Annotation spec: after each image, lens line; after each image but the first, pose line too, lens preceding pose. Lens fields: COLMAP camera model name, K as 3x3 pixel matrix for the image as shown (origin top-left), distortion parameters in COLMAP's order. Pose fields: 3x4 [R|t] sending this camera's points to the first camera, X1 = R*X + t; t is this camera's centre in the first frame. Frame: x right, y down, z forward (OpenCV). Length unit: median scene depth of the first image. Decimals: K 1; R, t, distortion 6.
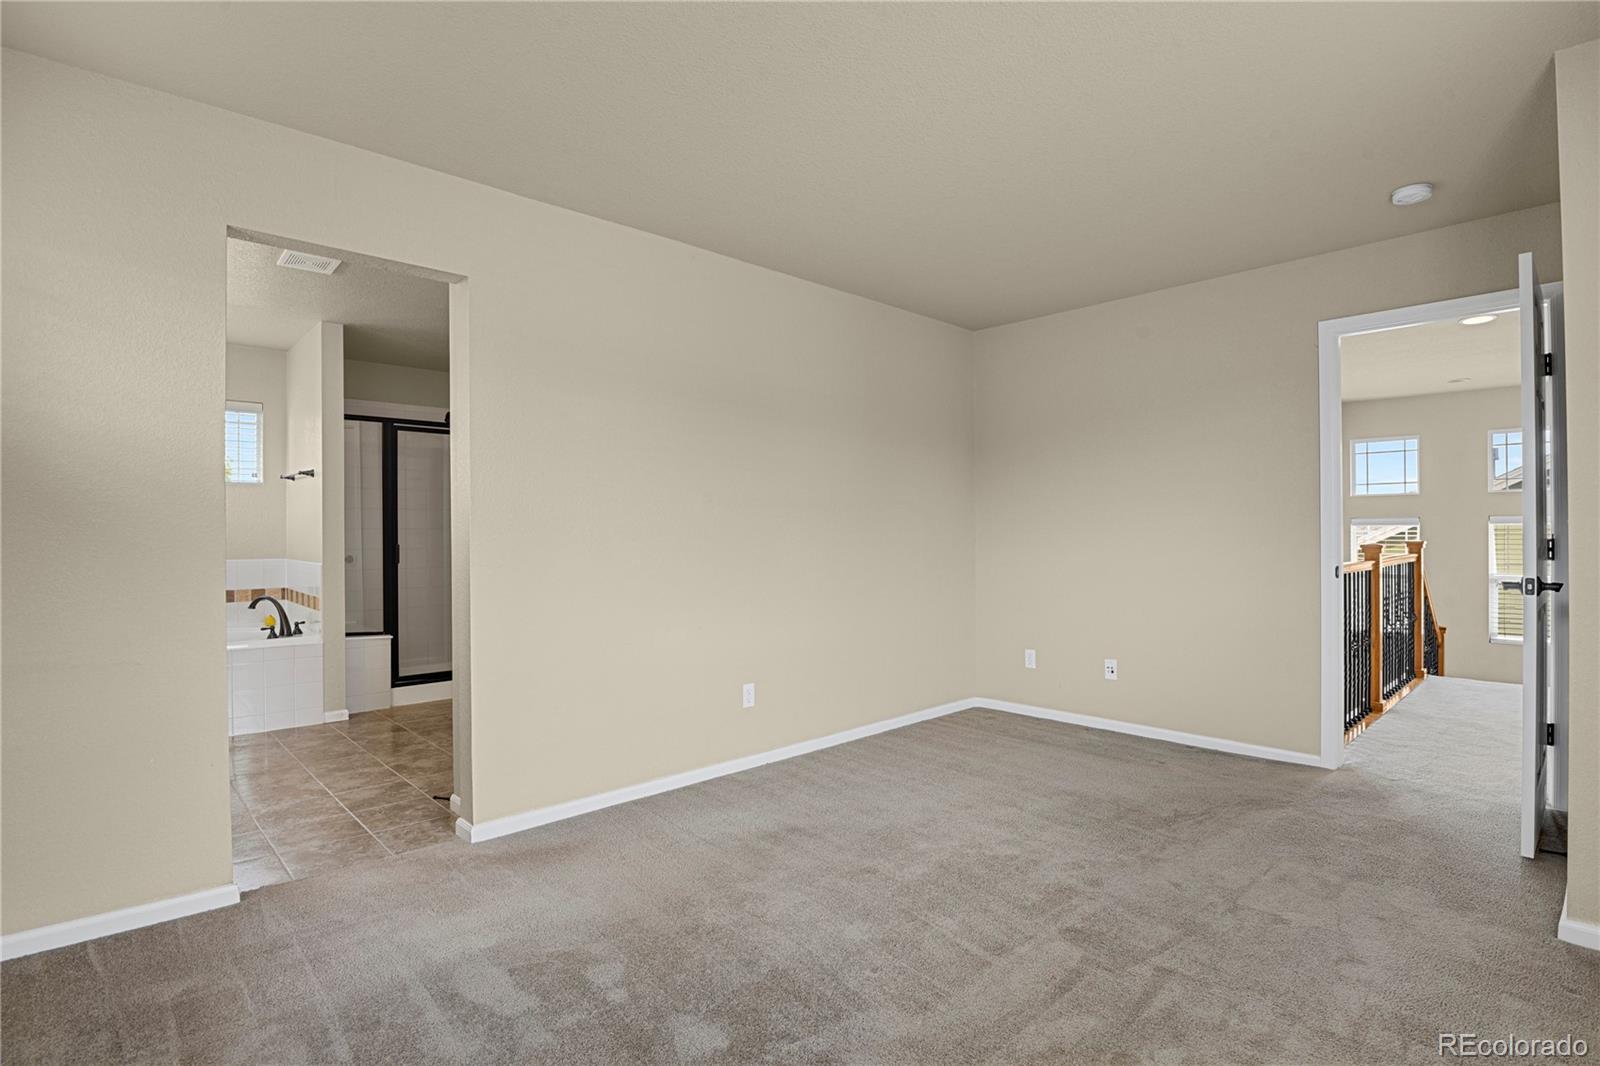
lens RADIAL K [[788.3, 0, 811.8], [0, 788.3, 533.6], [0, 0, 1]] dist [-0.015198, -0.005711]
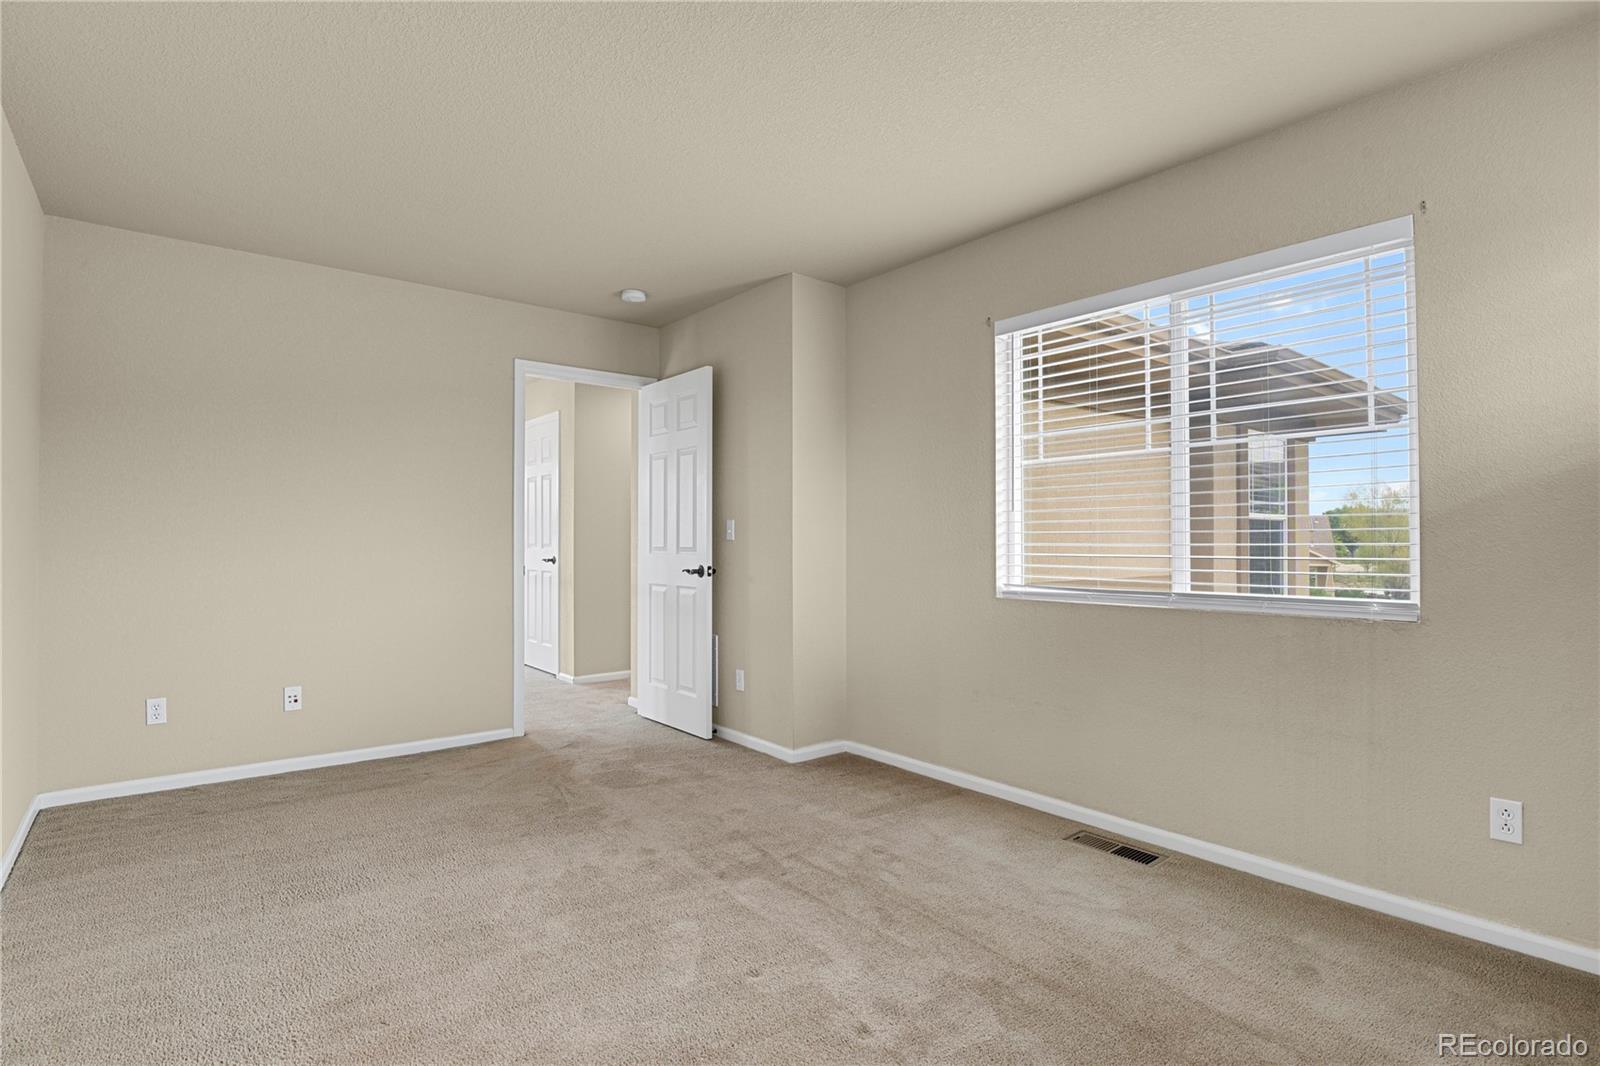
lens RADIAL K [[788.3, 0, 803.2], [0, 788.3, 544.3], [0, 0, 1]] dist [-0.015198, -0.005711]
pose [[0.067689, 0.001877, 0.997705, -0.615455], [-0.004432, 0.999989, -0.001581, 0.010450], [-0.997697, -0.004315, 0.067697, 0.593875]]
